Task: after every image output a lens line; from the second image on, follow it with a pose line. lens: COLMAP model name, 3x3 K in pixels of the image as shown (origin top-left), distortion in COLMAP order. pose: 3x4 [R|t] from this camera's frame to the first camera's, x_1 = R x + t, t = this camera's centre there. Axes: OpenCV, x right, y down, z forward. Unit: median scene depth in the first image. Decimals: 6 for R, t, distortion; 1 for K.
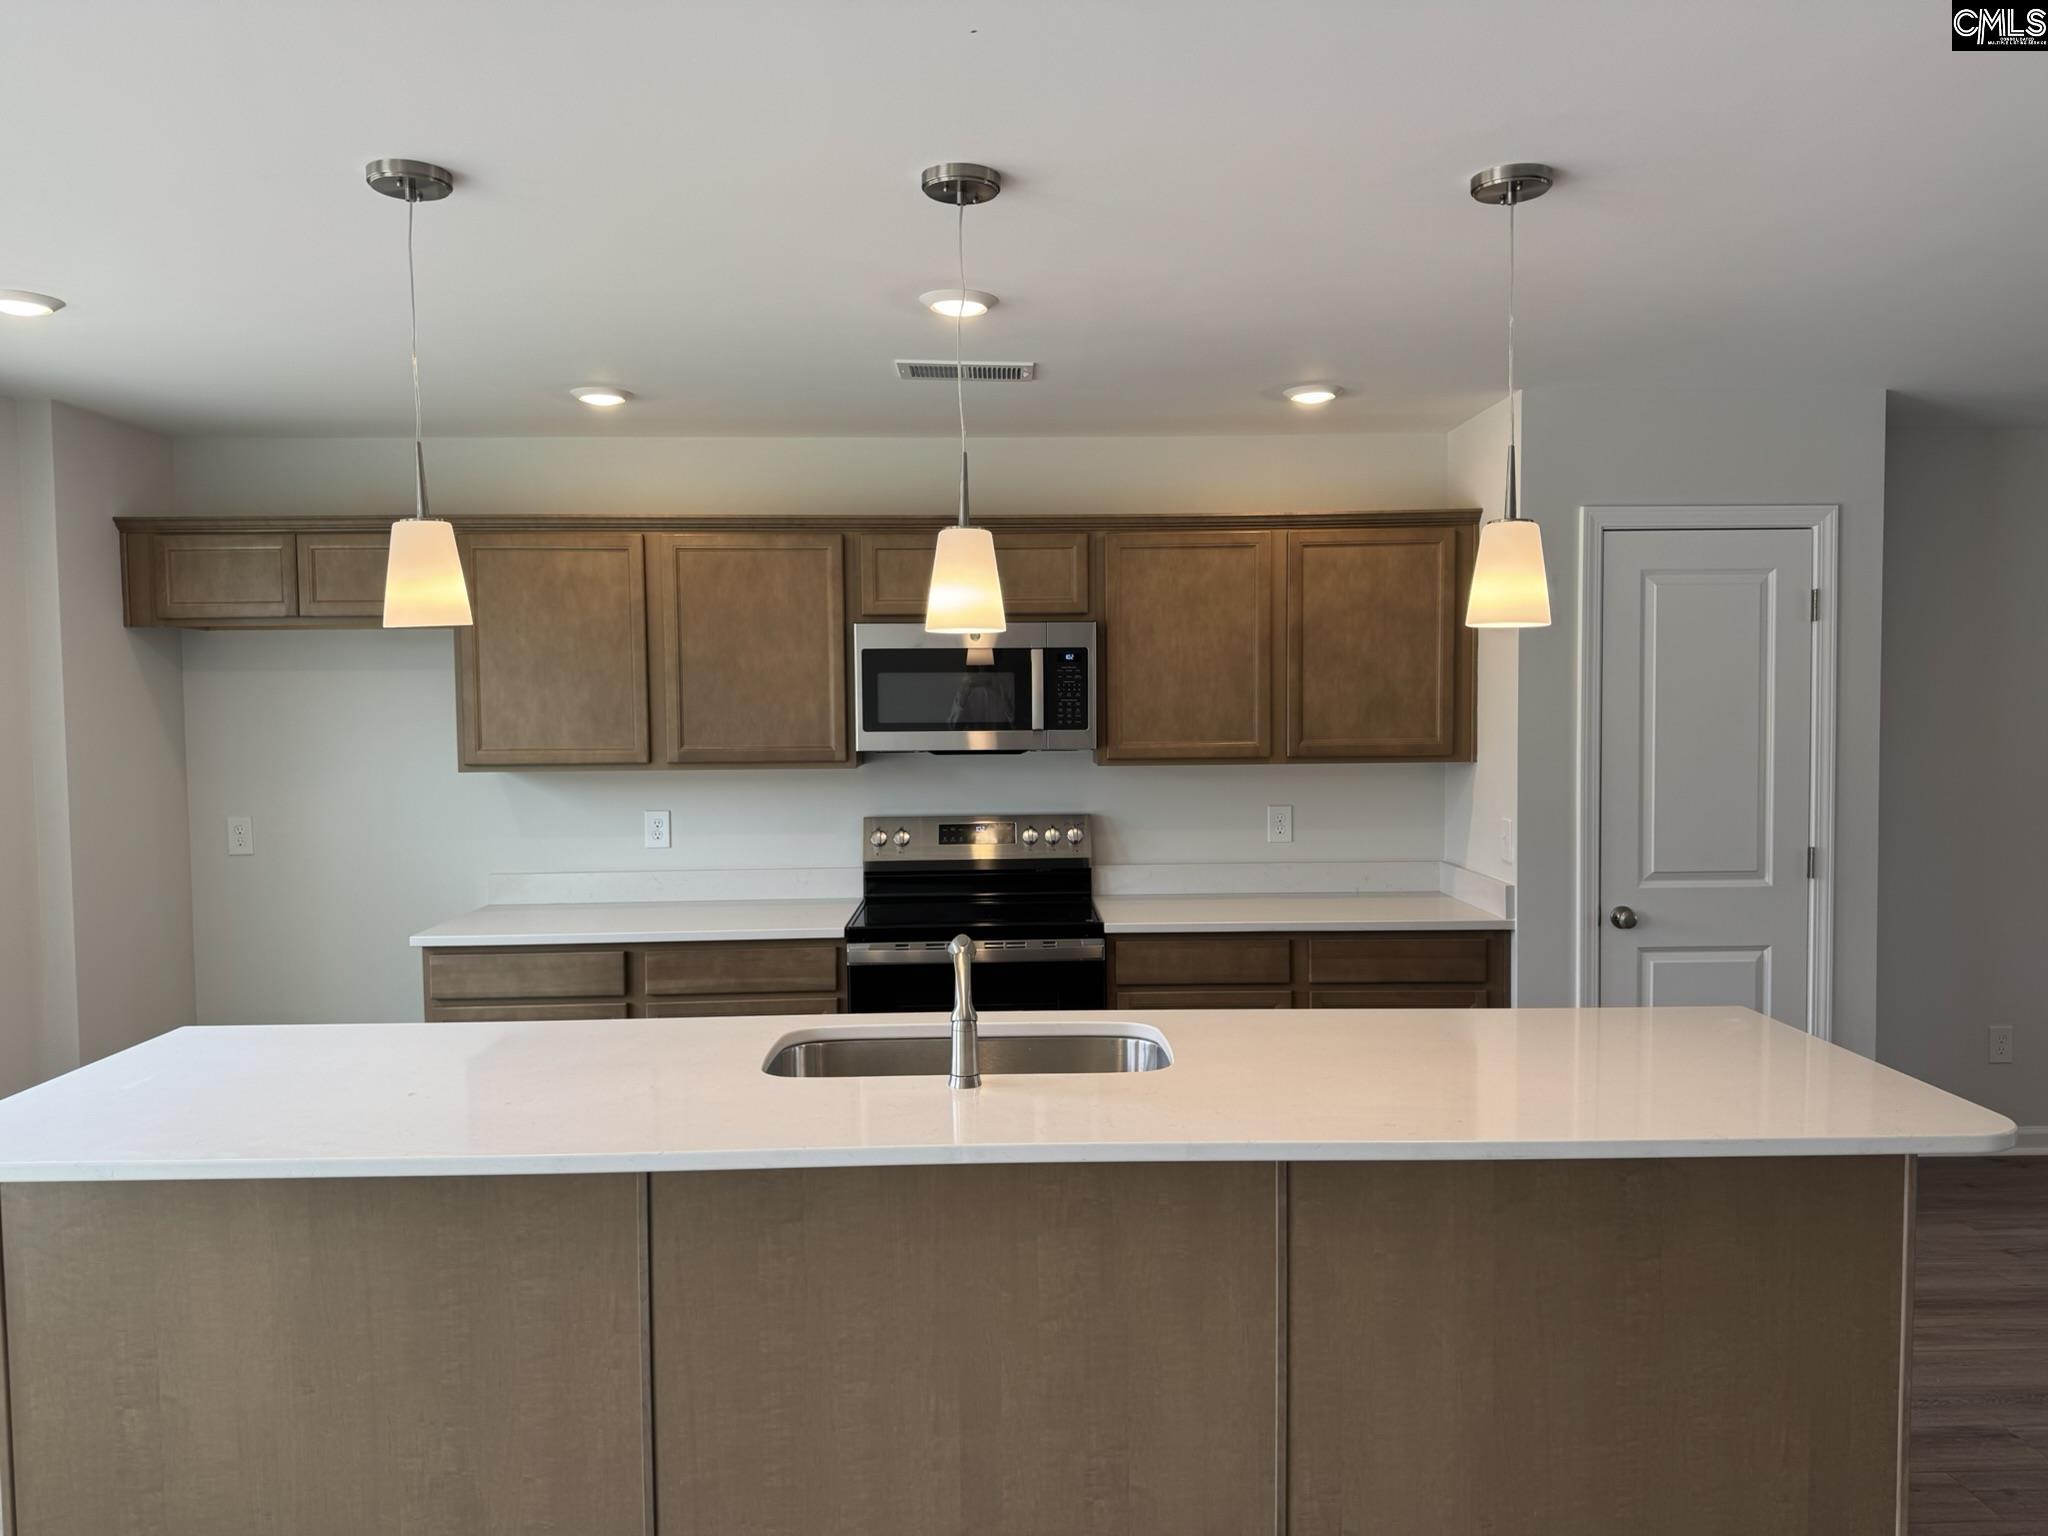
lens RADIAL K [[1390.0, 0, 1024.0], [0, 1390.0, 768.0], [0, 0, 1]] dist [0.027887, -0.000746]
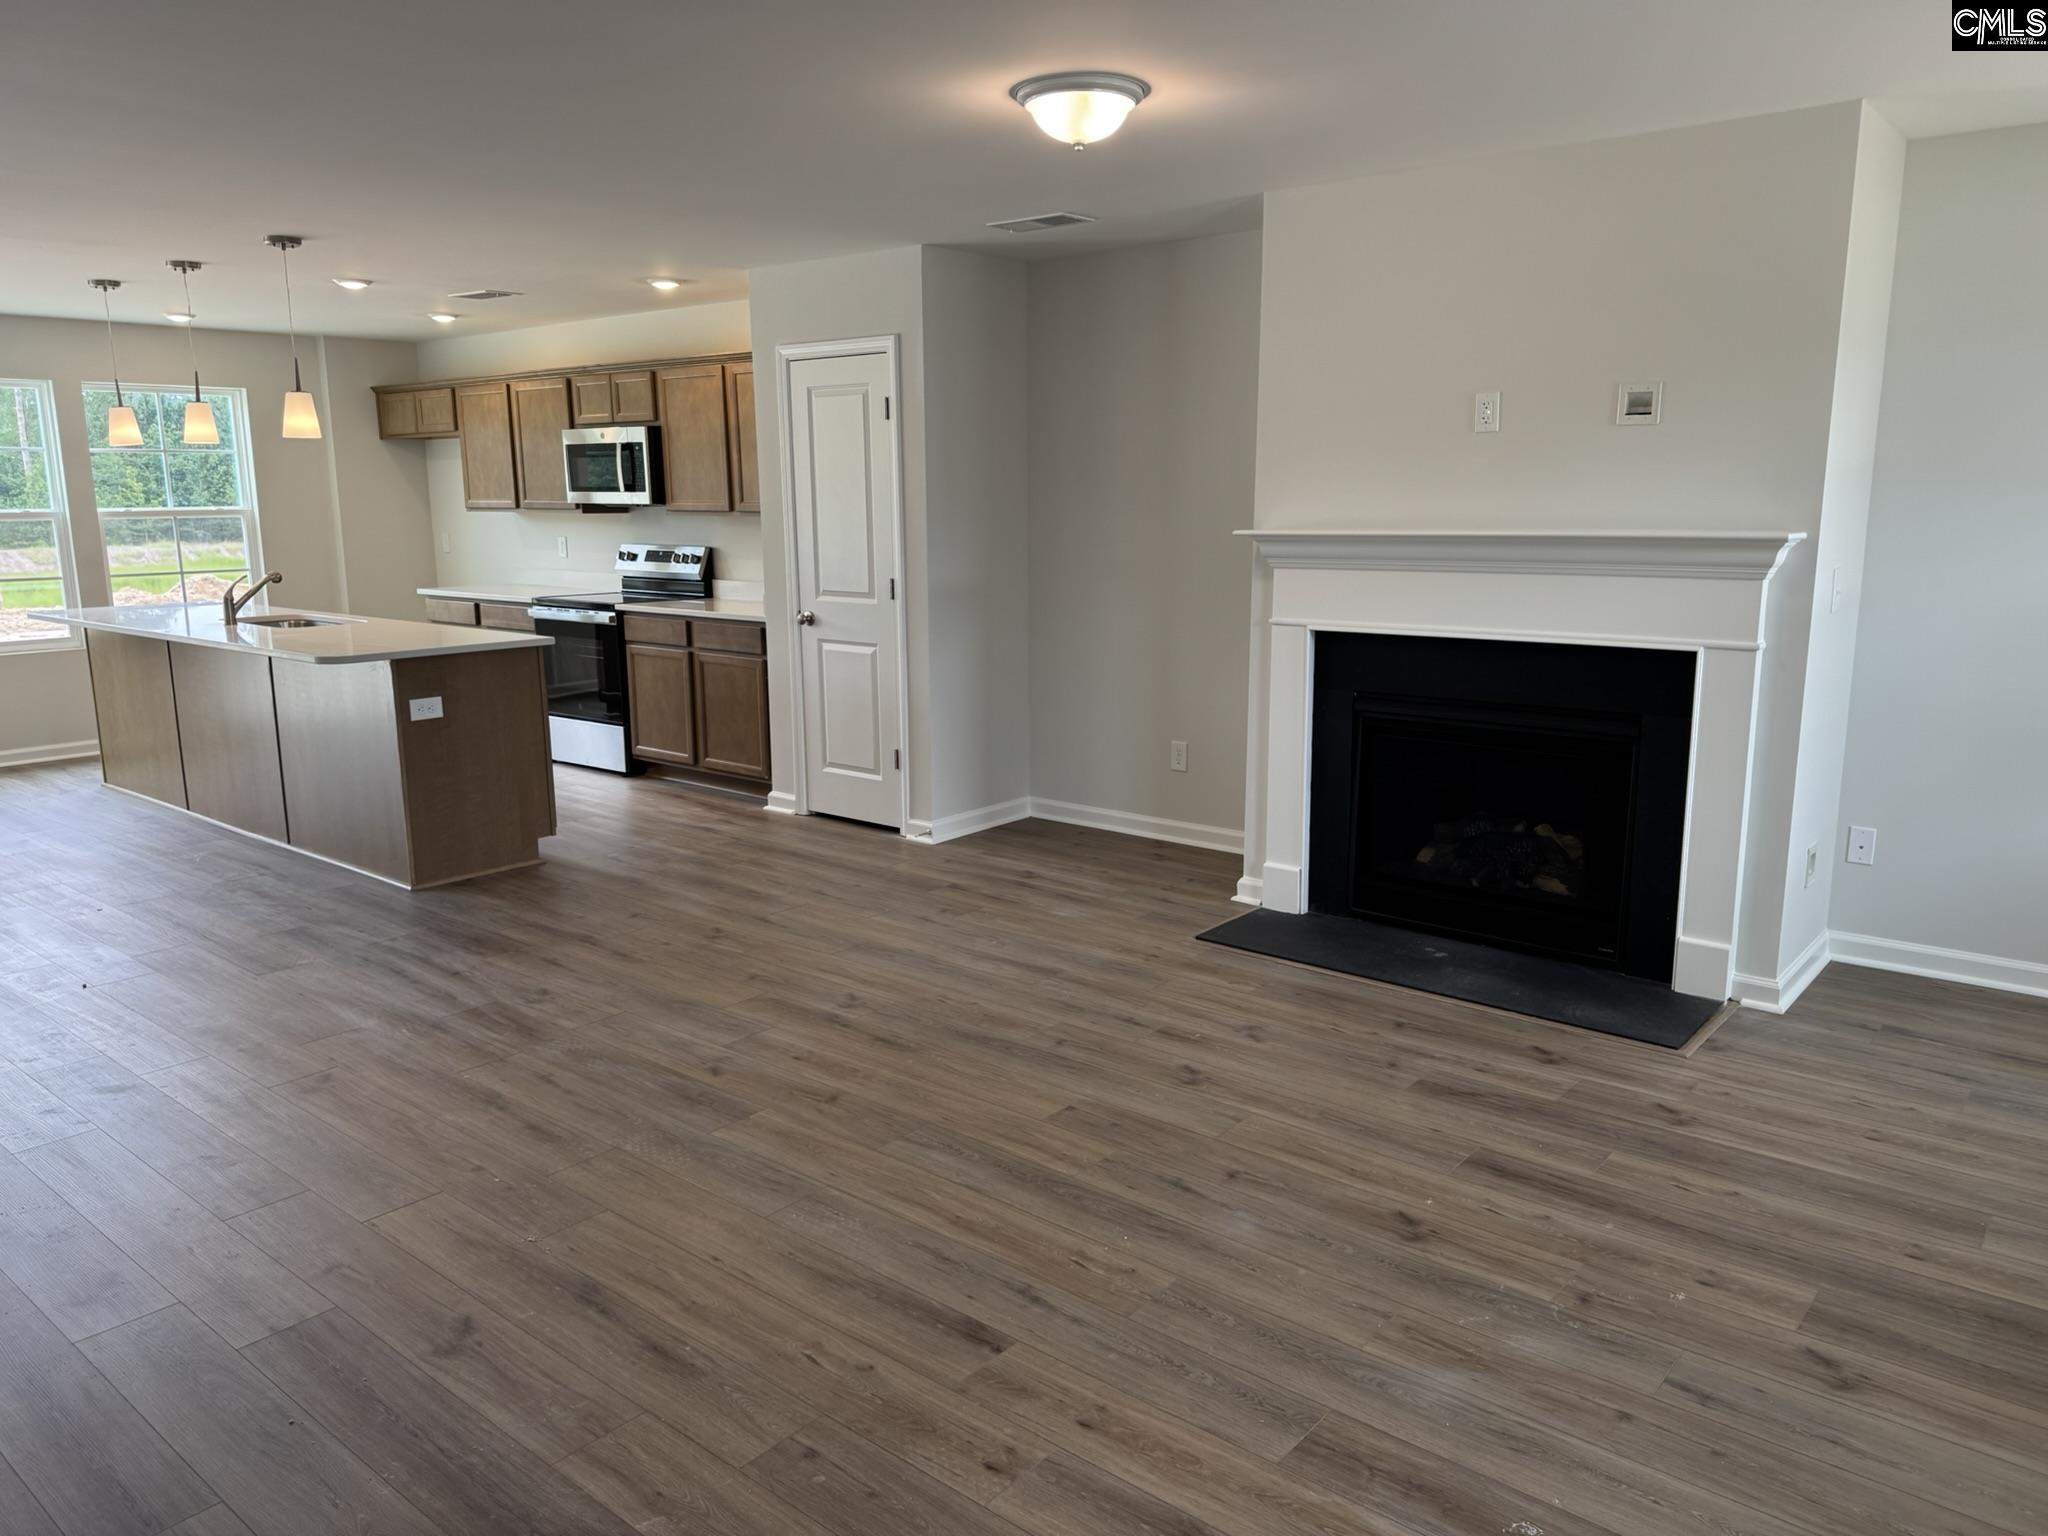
lens RADIAL K [[1425.3, 0, 1024.0], [0, 1425.3, 768.0], [0, 0, 1]] dist [0.019233, -0.001076]
pose [[0.757365, 0.131726, -0.639568, 1.566390], [-0.034827, 0.986196, 0.161876, 0.006437], [0.652063, -0.100325, 0.751498, -0.042443]]
